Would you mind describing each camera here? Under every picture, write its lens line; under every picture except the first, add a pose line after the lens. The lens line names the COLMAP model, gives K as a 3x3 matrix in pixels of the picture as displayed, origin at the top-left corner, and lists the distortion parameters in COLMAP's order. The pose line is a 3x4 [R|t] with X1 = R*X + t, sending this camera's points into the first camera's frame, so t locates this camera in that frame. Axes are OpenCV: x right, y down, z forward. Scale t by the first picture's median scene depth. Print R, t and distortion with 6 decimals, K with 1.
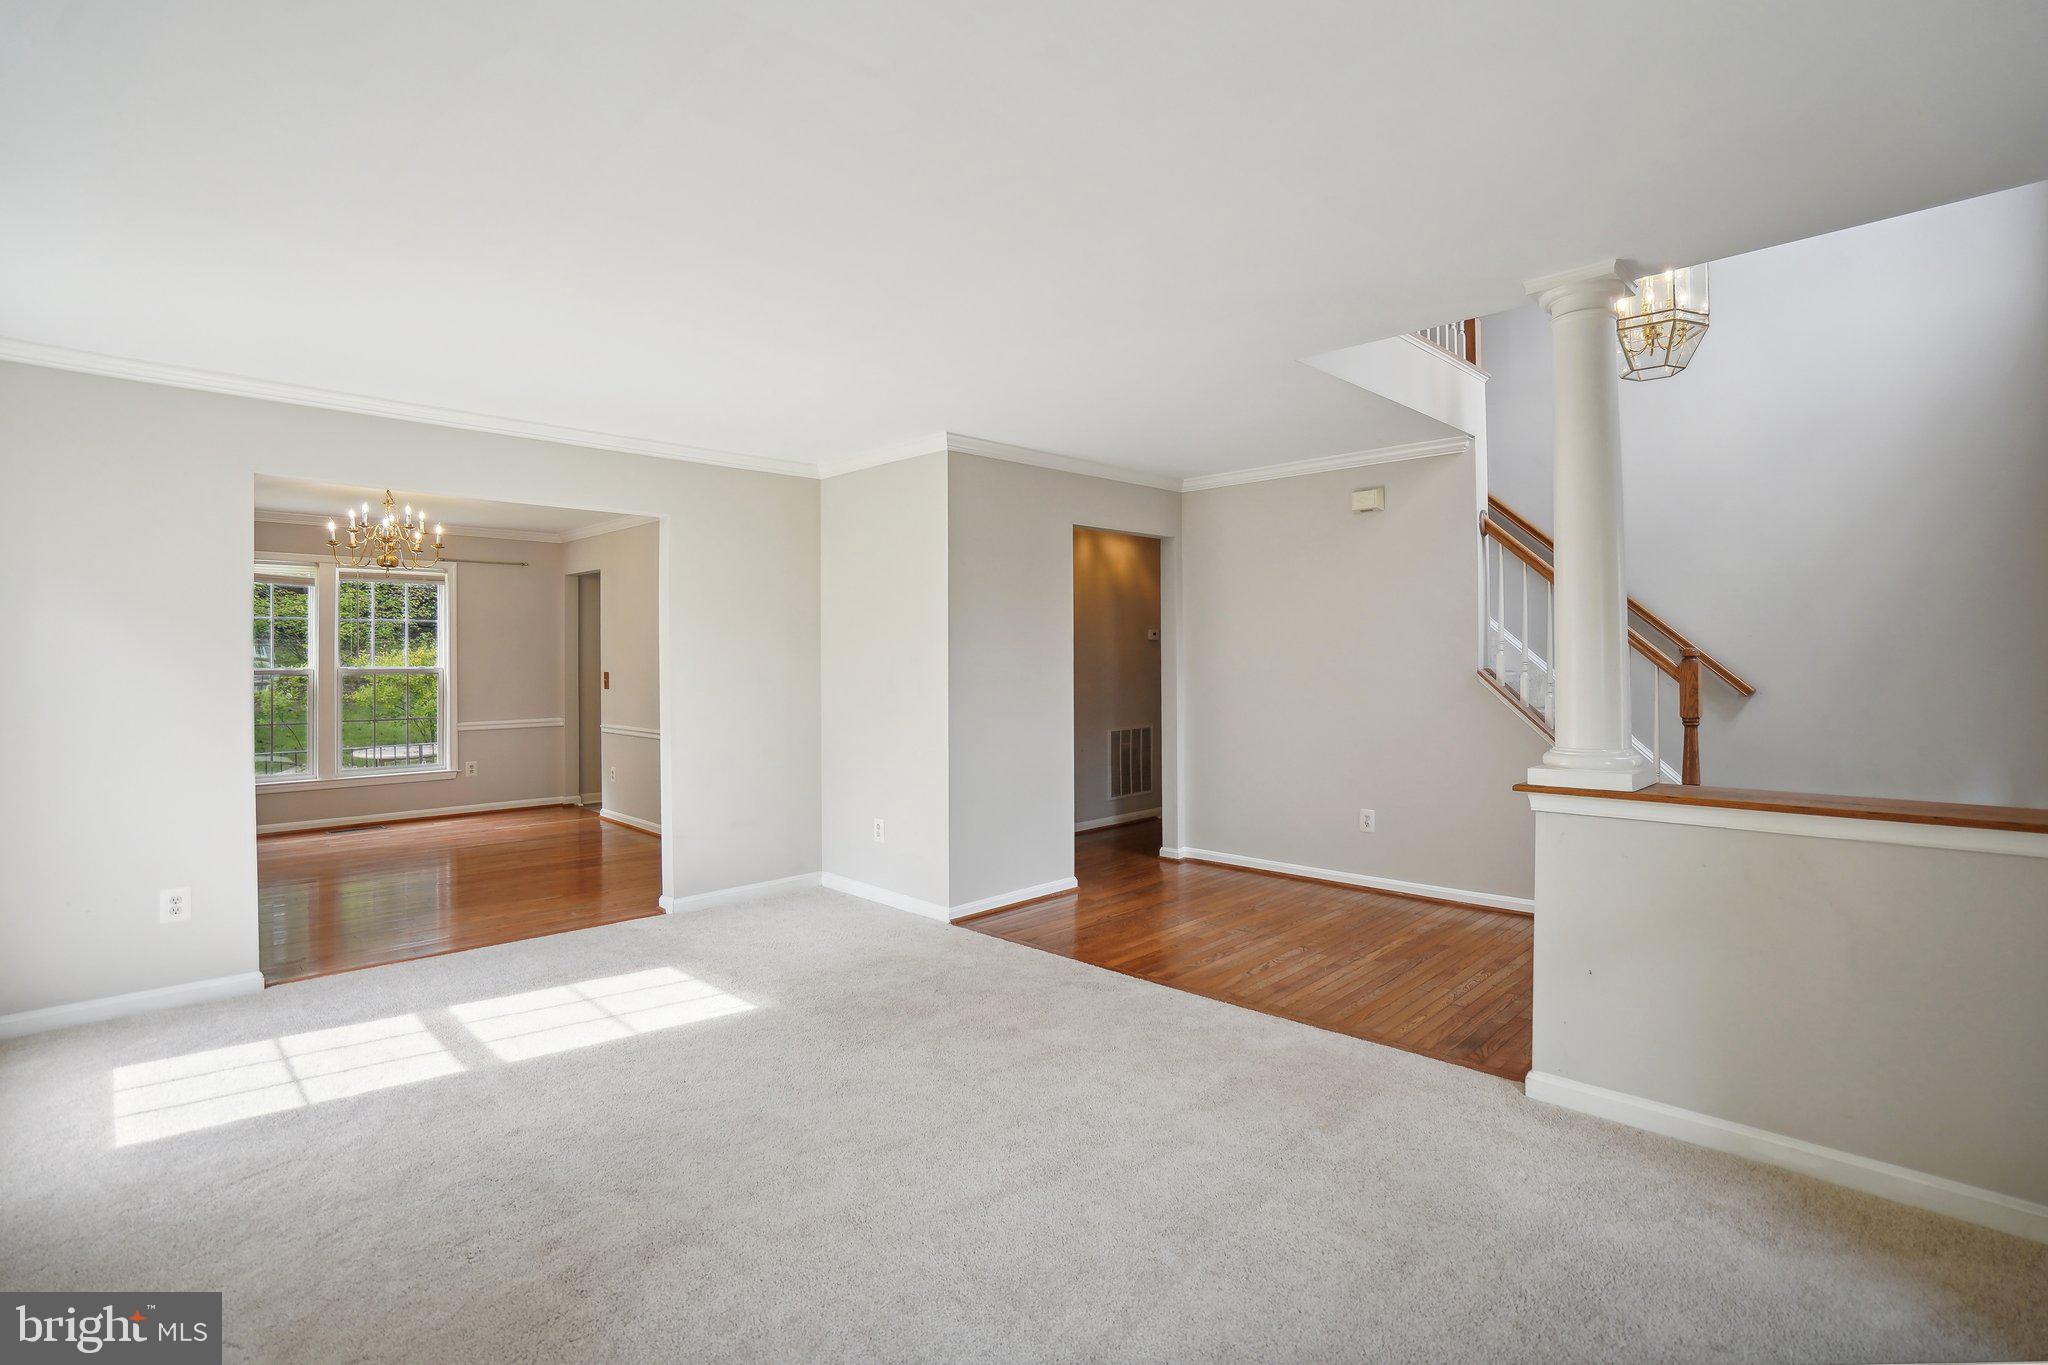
lens RADIAL K [[970.2, 0, 1025.3], [0, 970.2, 656.2], [0, 0, 1]] dist [-0.026180, 0.001327]
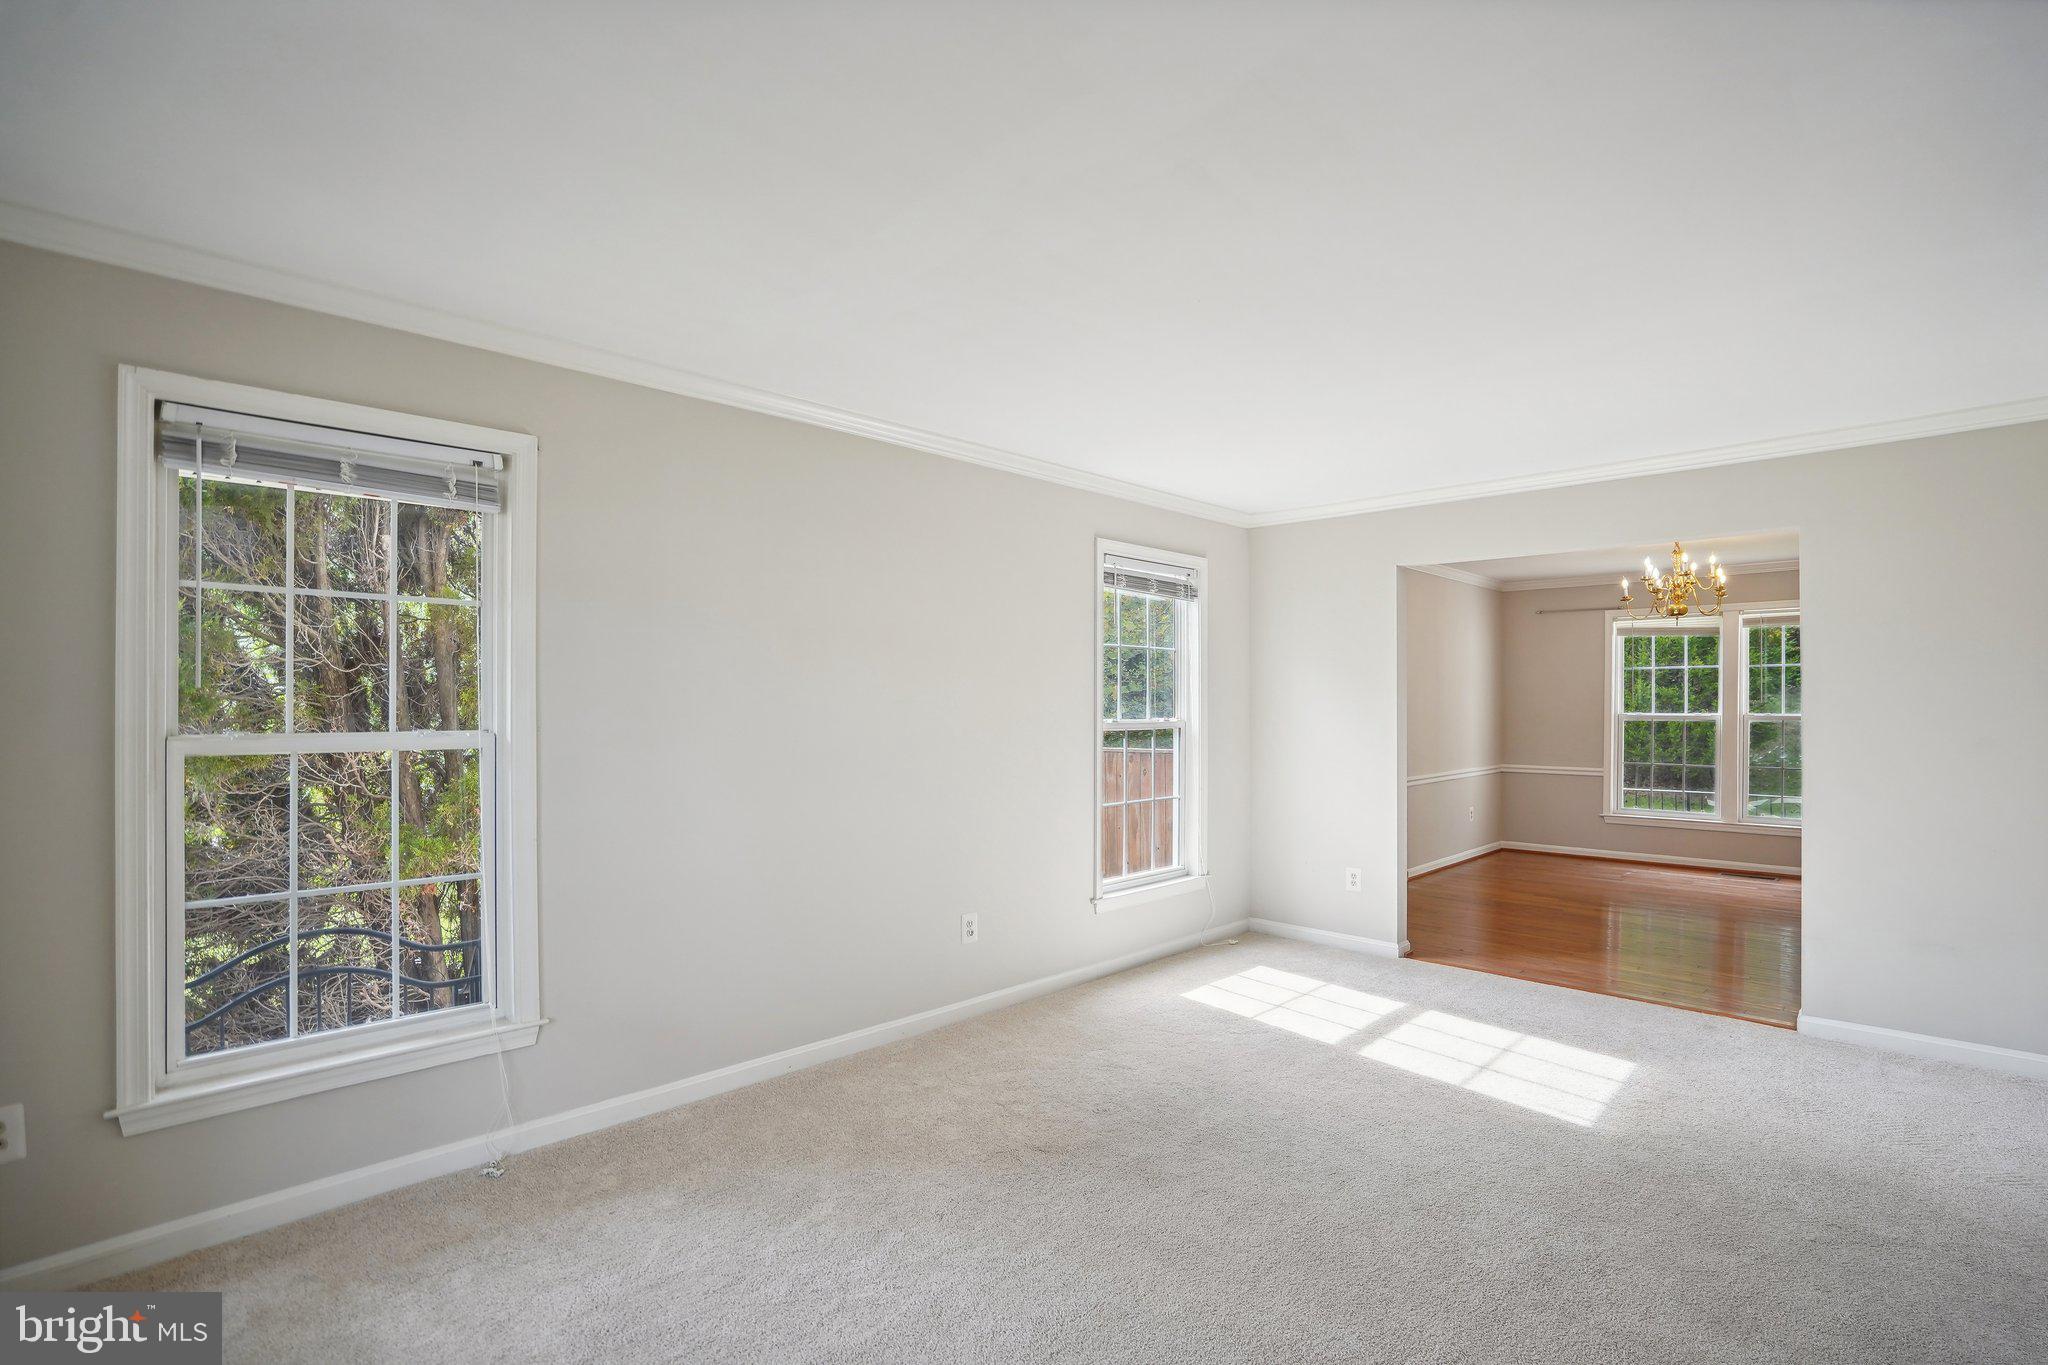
lens RADIAL K [[962.7, 0, 1060.2], [0, 962.7, 707.1], [0, 0, 1]] dist [-0.028249, 0.000428]
pose [[0.036415, 0.008139, -0.999304, 0.317881], [0.000340, 0.999967, 0.008156, -0.004760], [0.999337, -0.000637, 0.036411, 0.308254]]
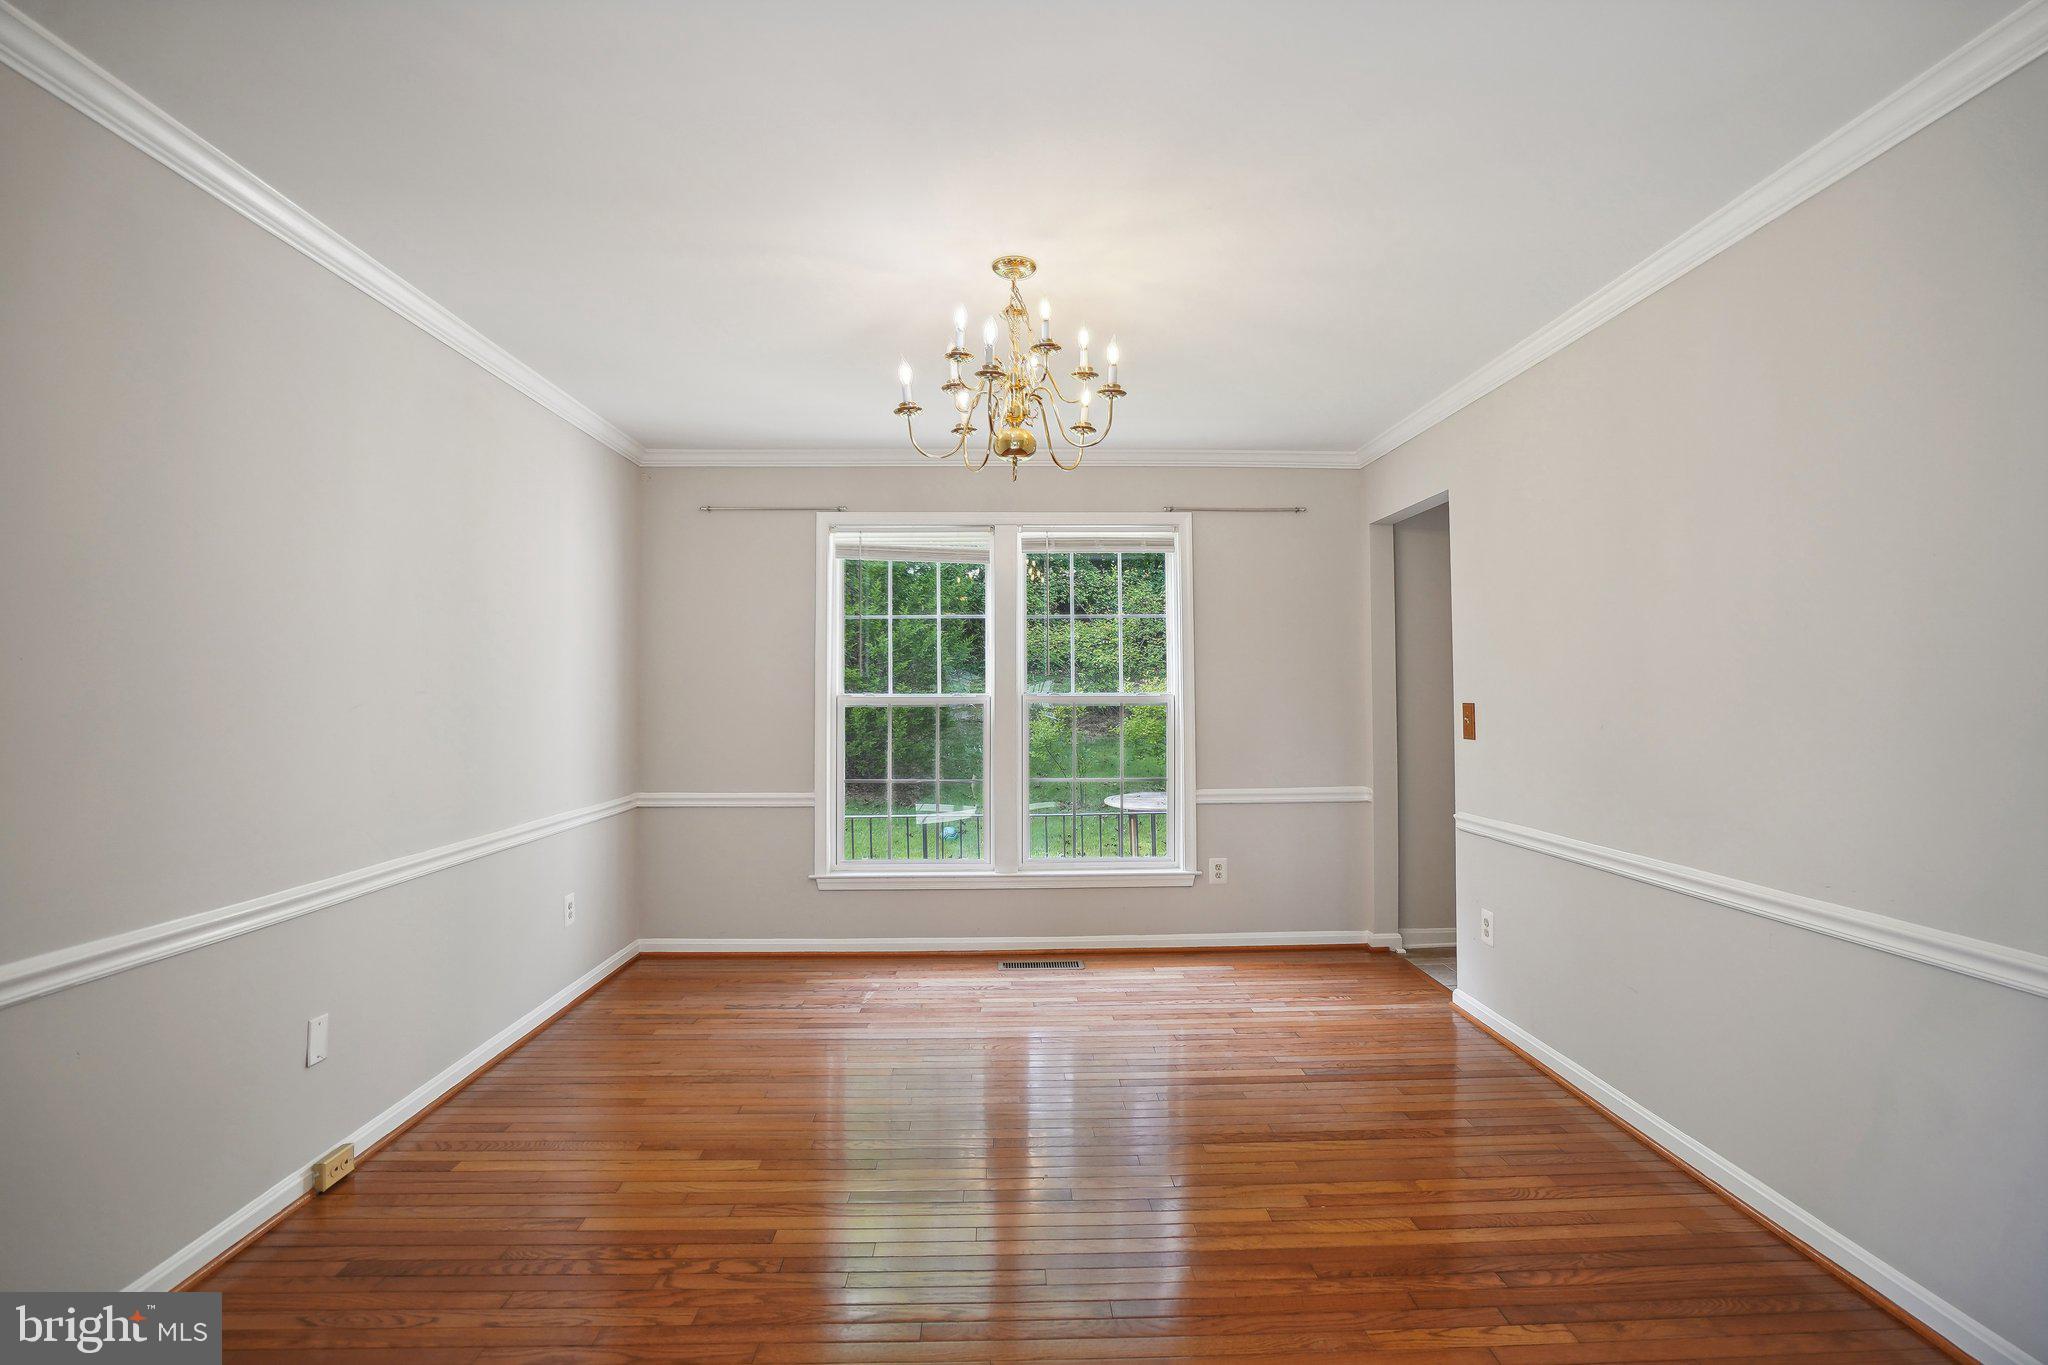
lens RADIAL K [[970.2, 0, 1025.3], [0, 970.2, 656.2], [0, 0, 1]] dist [-0.026180, 0.001327]
pose [[0.733907, -0.026402, -0.678736, -0.363347], [0.002933, 0.999358, -0.035703, 0.013537], [0.679243, 0.024211, 0.733514, 0.678037]]
